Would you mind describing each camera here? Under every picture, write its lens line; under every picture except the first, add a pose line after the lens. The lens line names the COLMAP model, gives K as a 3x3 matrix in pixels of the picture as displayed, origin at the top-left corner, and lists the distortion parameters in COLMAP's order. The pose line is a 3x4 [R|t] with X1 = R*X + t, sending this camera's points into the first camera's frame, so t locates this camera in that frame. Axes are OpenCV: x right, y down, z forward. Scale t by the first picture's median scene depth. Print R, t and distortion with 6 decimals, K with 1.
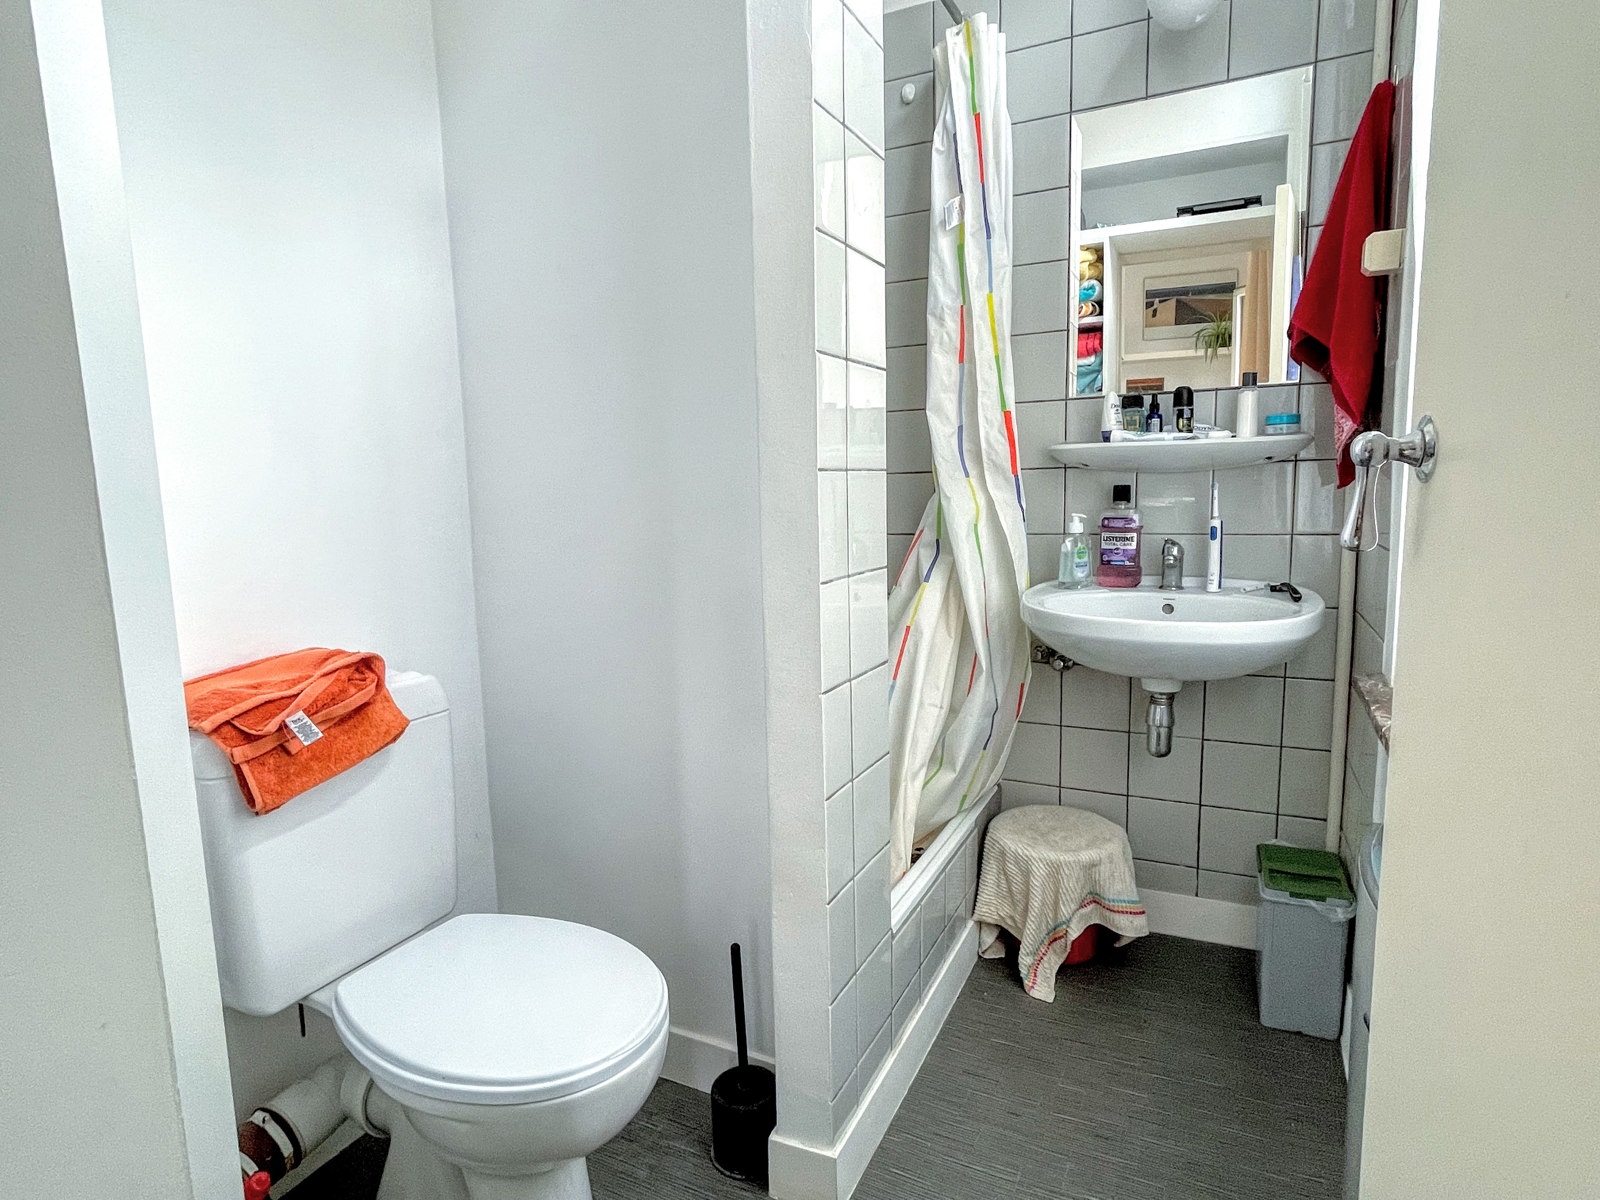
lens RADIAL K [[894.9, 0, 796.9], [0, 894.9, 603.7], [0, 0, 1]] dist [-0.000644, -0.004024]
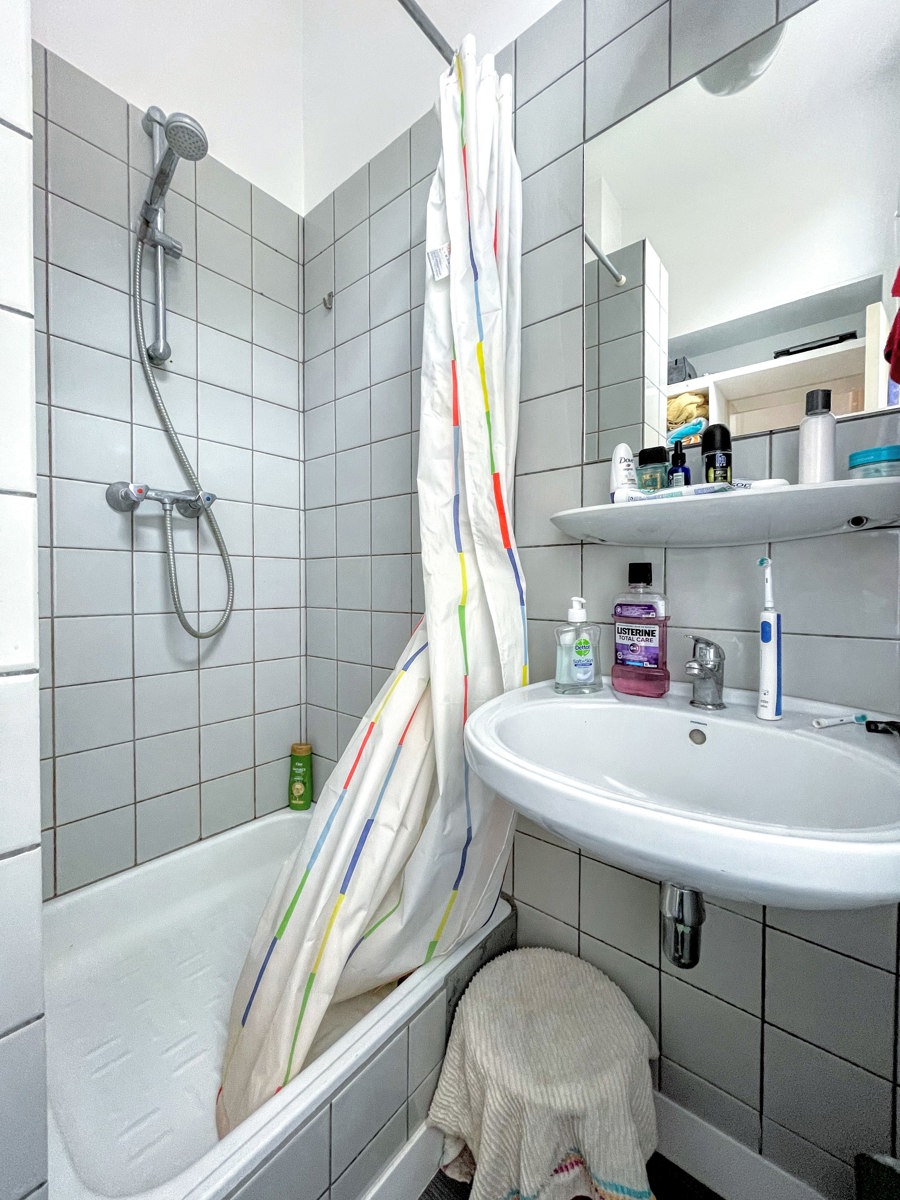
lens RADIAL K [[488.6, 0, 453.1], [0, 488.6, 592.7], [0, 0, 1]] dist [-0.001782, 0.000649]
pose [[0.971559, 0.032875, -0.234503, 0.306424], [-0.060397, 0.991965, -0.111163, -0.050299], [0.228964, 0.122164, 0.965739, 0.559080]]
